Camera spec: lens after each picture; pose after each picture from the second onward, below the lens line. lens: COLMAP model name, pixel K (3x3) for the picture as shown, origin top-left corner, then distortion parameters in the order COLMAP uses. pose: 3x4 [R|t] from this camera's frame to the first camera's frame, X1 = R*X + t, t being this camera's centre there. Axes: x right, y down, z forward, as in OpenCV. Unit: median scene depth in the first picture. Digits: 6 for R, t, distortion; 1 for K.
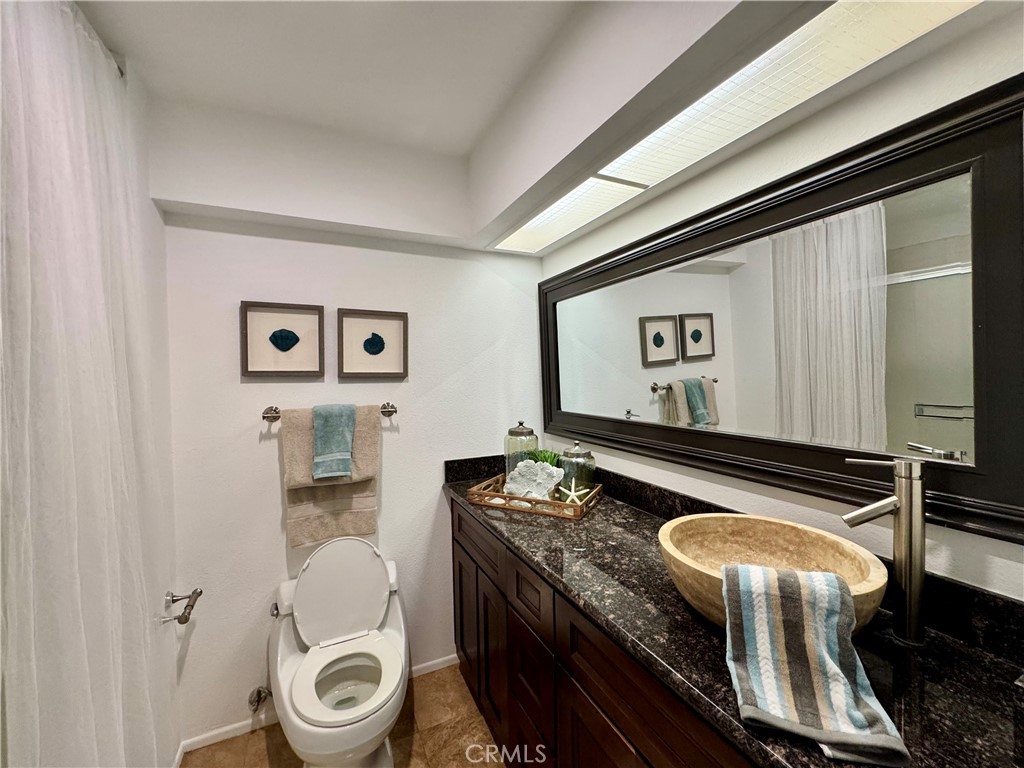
lens RADIAL K [[410.2, 0, 513.6], [0, 410.2, 381.9], [0, 0, 1]] dist [-0.000133, -0.000143]
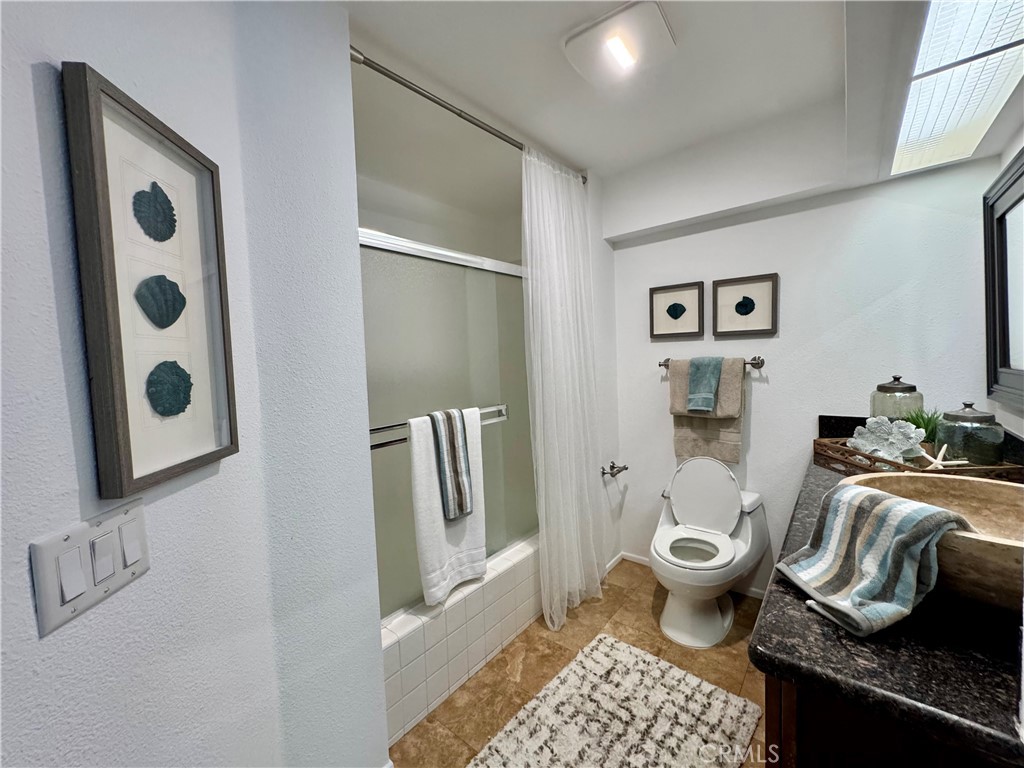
lens RADIAL K [[410.2, 0, 513.6], [0, 410.2, 381.9], [0, 0, 1]] dist [-0.000133, -0.000143]
pose [[0.422839, 0.049069, -0.904875, 0.481598], [0.015769, 0.997983, 0.061487, 0.044491], [0.906068, -0.040268, 0.421213, -0.103777]]
